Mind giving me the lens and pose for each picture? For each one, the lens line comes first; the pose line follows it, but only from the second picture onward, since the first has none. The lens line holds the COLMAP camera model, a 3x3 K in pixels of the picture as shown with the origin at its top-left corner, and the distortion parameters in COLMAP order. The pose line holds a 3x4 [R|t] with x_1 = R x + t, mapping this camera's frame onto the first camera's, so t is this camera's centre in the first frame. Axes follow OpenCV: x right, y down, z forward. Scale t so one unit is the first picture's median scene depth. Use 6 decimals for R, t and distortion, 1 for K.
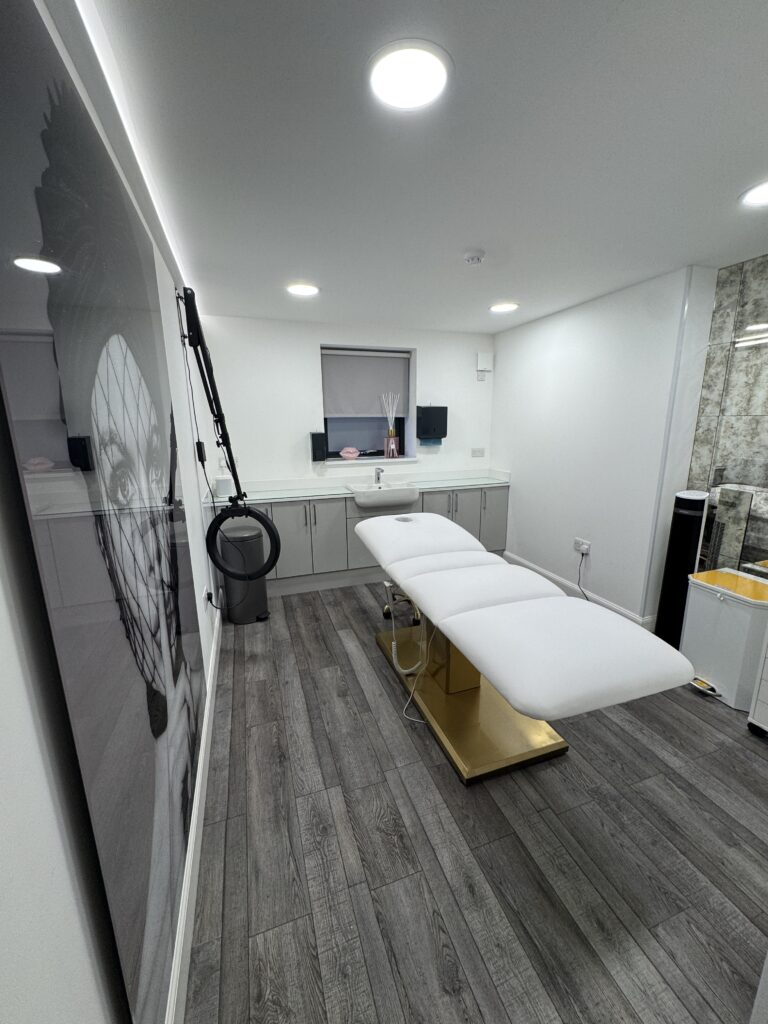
lens RADIAL K [[410.5, 0, 384.2], [0, 410.5, 512.7], [0, 0, 1]] dist [-0.000120, 0.000019]
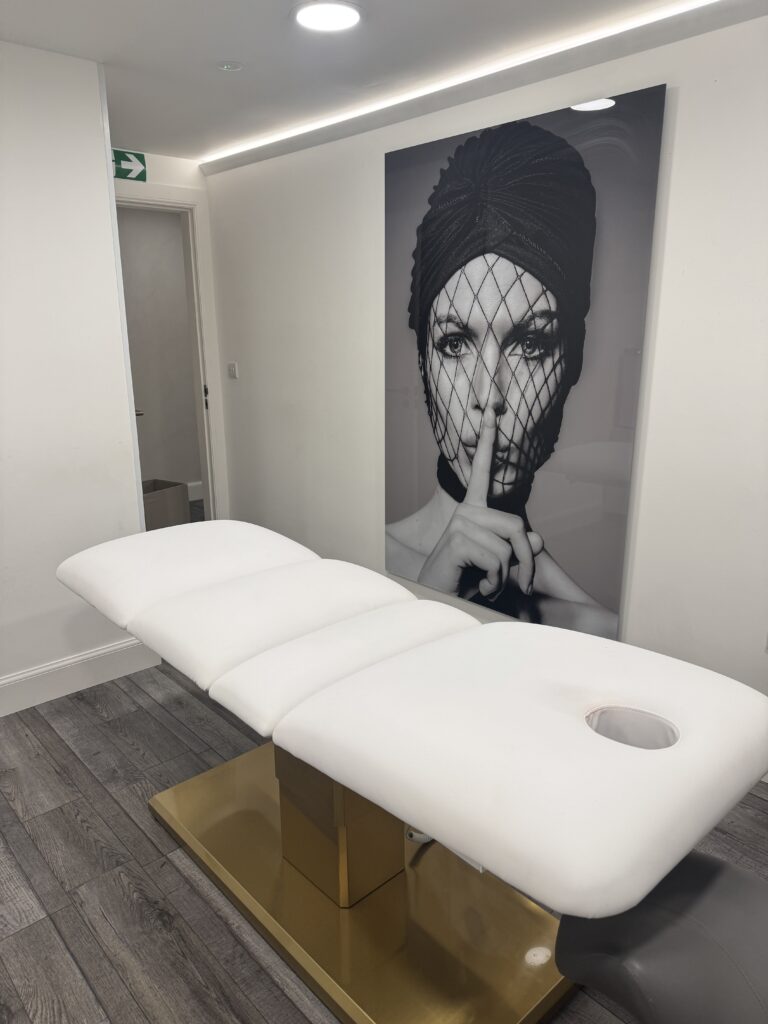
lens RADIAL K [[719.2, 0, 384.6], [0, 719.2, 512.9], [0, 0, 1]] dist [0.002569, 0.000359]
pose [[-0.916980, 0.119083, -0.380746, 0.832665], [-0.068885, 0.892808, 0.445139, -0.693026], [0.392942, 0.434411, -0.810484, 3.262545]]
